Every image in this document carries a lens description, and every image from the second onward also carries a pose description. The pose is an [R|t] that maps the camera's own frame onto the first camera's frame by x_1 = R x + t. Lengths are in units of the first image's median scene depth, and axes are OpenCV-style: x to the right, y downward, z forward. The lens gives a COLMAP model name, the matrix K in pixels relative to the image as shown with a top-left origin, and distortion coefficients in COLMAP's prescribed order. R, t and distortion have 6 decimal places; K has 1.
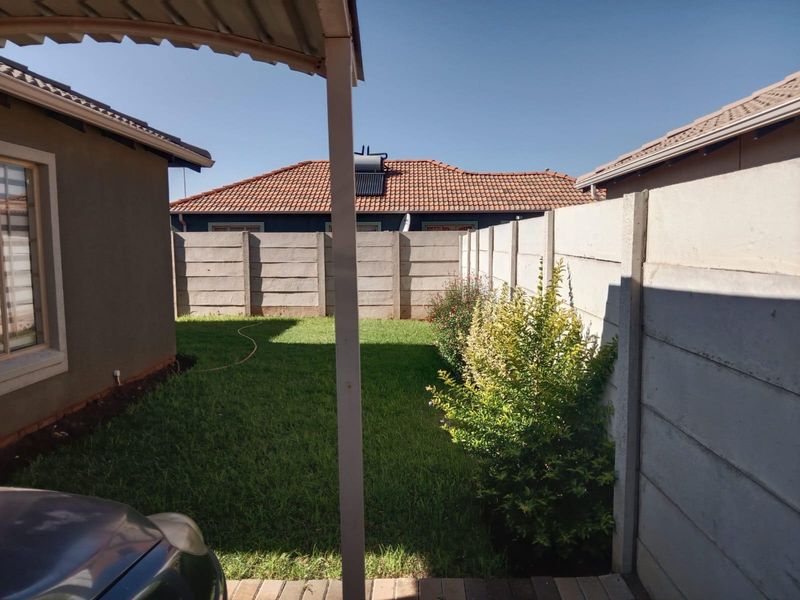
lens RADIAL K [[590.1, 0, 405.3], [0, 590.1, 300.9], [0, 0, 1]] dist [0.019230, -0.033164]
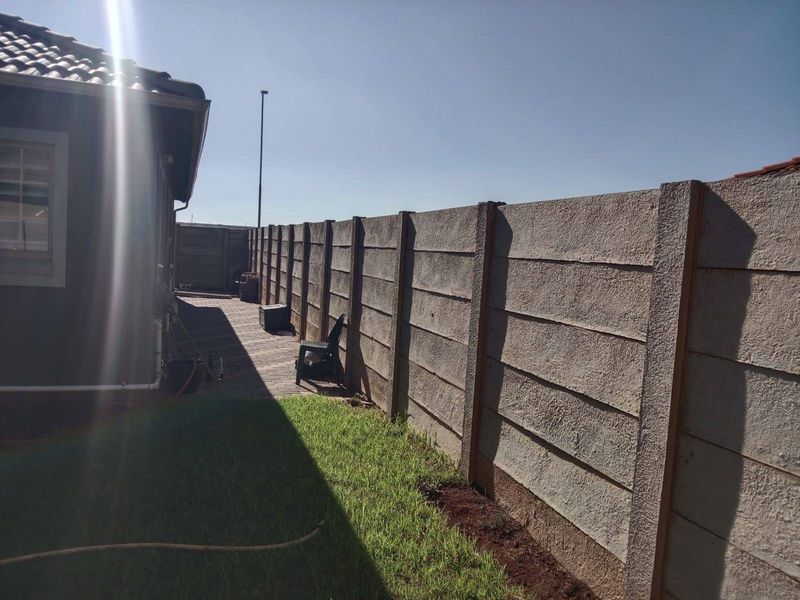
lens RADIAL K [[590.1, 0, 397.7], [0, 590.1, 299.7], [0, 0, 1]] dist [0.019230, -0.033164]
pose [[0.354404, 0.098857, -0.929852, -0.003249], [-0.149777, 0.987559, 0.047906, -0.075900], [0.923019, 0.122292, 0.364801, 0.843119]]
